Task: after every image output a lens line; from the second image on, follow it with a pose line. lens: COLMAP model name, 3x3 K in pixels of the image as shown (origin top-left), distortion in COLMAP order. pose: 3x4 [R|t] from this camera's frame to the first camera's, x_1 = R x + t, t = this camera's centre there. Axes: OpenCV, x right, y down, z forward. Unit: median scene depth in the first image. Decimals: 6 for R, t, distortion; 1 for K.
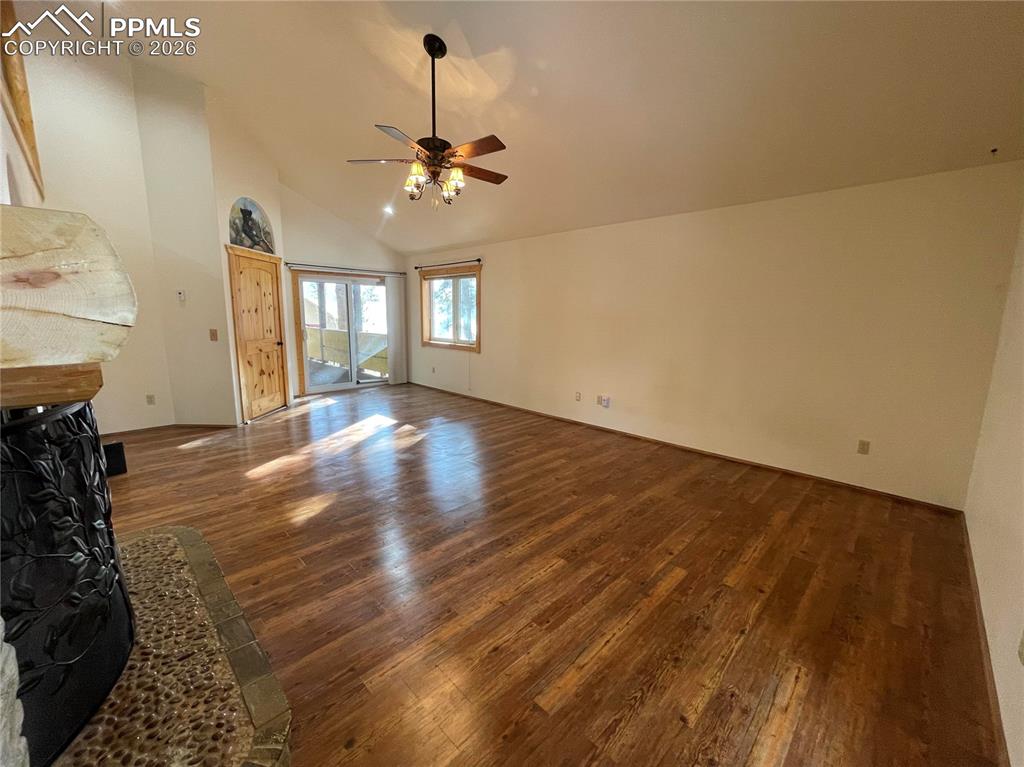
lens RADIAL K [[415.5, 0, 511.9], [0, 415.5, 376.9], [0, 0, 1]] dist [-0.006212, 0.001953]
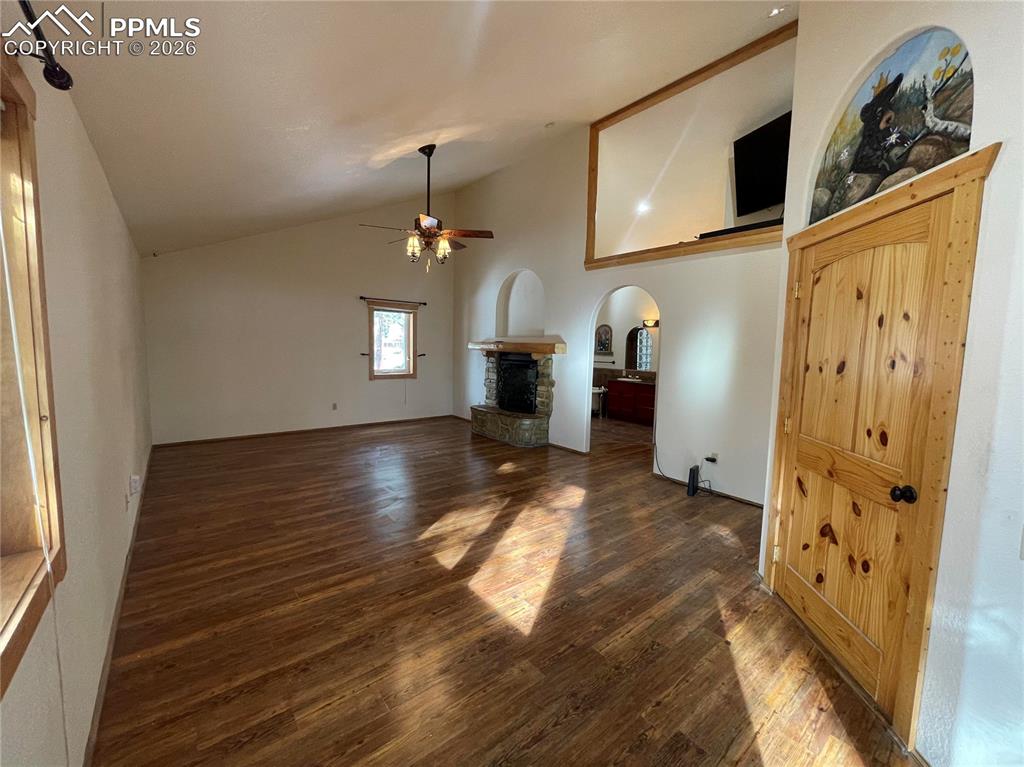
lens RADIAL K [[415.5, 0, 507.6], [0, 415.5, 380.3], [0, 0, 1]] dist [-0.006212, 0.001953]
pose [[-0.992138, -0.048443, 0.115391, -0.576274], [-0.019636, 0.970880, 0.238760, -0.368534], [-0.123597, 0.234617, -0.964198, 2.214255]]
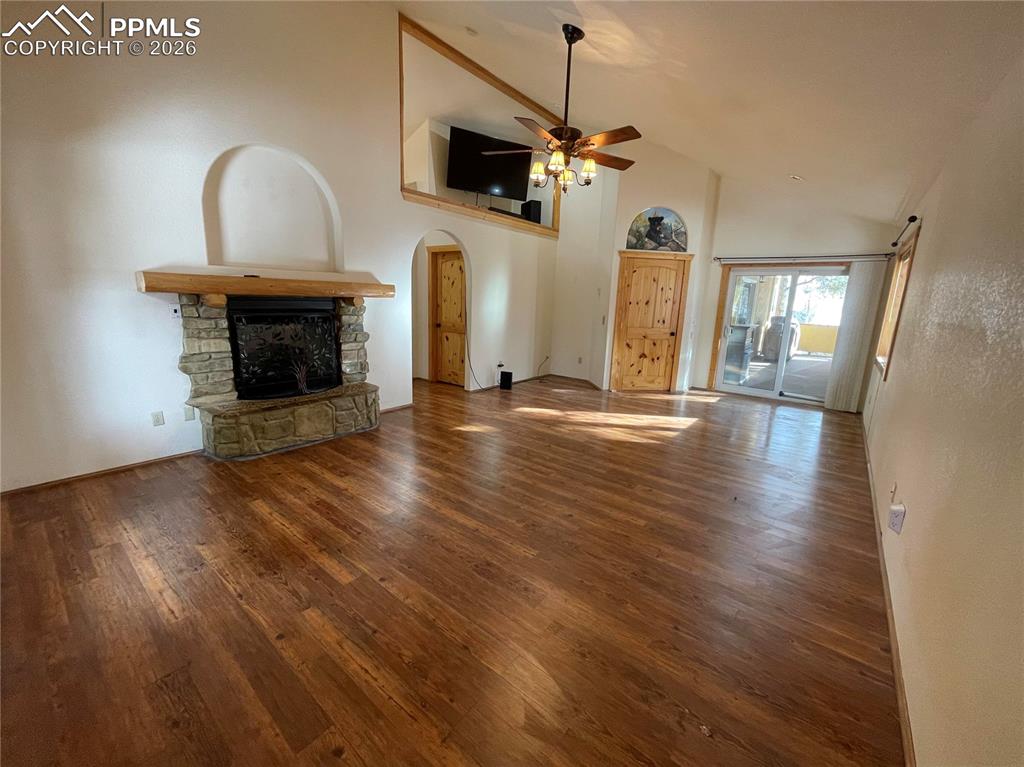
lens RADIAL K [[415.5, 0, 516.6], [0, 415.5, 382.7], [0, 0, 1]] dist [-0.006212, 0.001953]
pose [[0.113158, 0.193069, -0.974638, 0.852309], [-0.186531, 0.967625, 0.170023, -0.114157], [0.975911, 0.162560, 0.145508, 0.794328]]
